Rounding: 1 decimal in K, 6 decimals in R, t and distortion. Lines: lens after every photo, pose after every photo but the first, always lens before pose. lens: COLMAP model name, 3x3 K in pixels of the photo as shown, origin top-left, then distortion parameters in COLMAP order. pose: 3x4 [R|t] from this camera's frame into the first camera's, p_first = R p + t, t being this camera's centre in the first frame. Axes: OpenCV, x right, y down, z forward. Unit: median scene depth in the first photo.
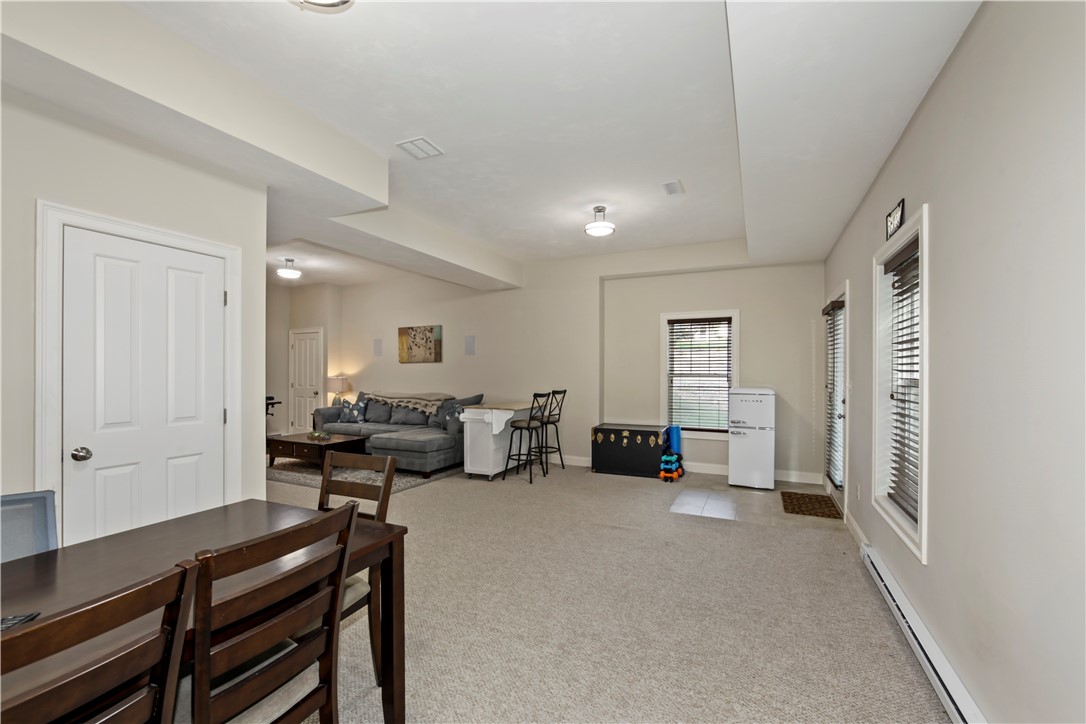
lens RADIAL K [[440.4, 0, 548.4], [0, 440.4, 379.1], [0, 0, 1]] dist [-0.003611, -0.000108]
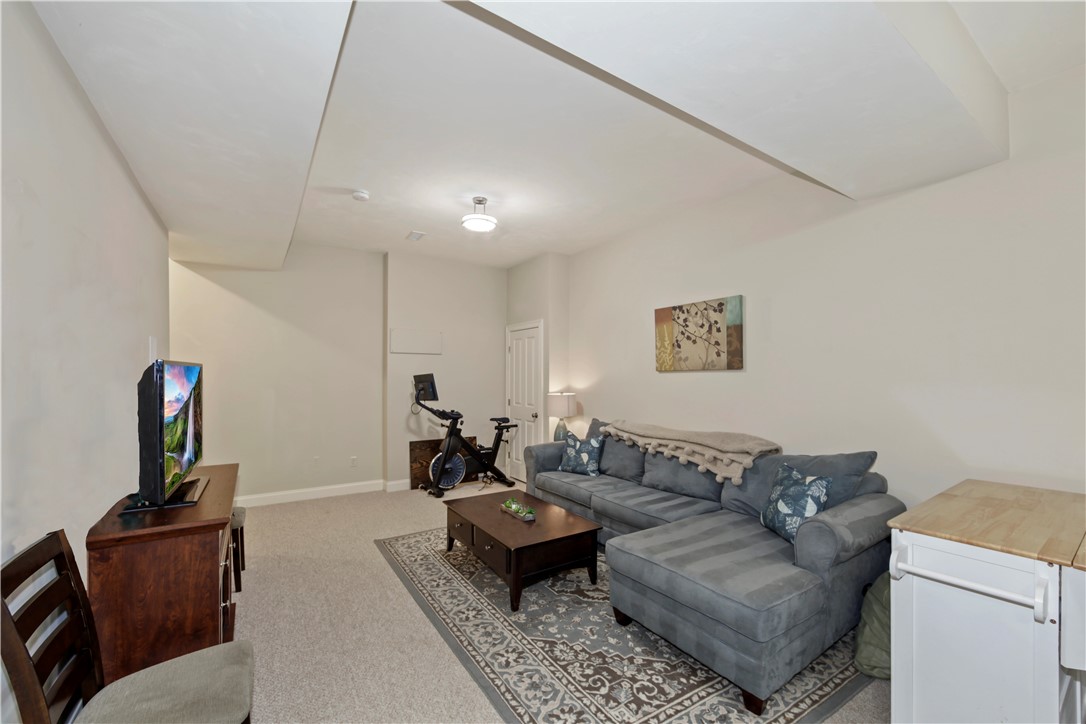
lens RADIAL K [[440.4, 0, 548.4], [0, 440.4, 379.1], [0, 0, 1]] dist [-0.003611, -0.000108]
pose [[0.864946, 0.001165, -0.501863, -0.183175], [-0.002854, 0.999993, -0.002597, -0.026241], [0.501856, 0.003679, 0.864943, 0.461214]]
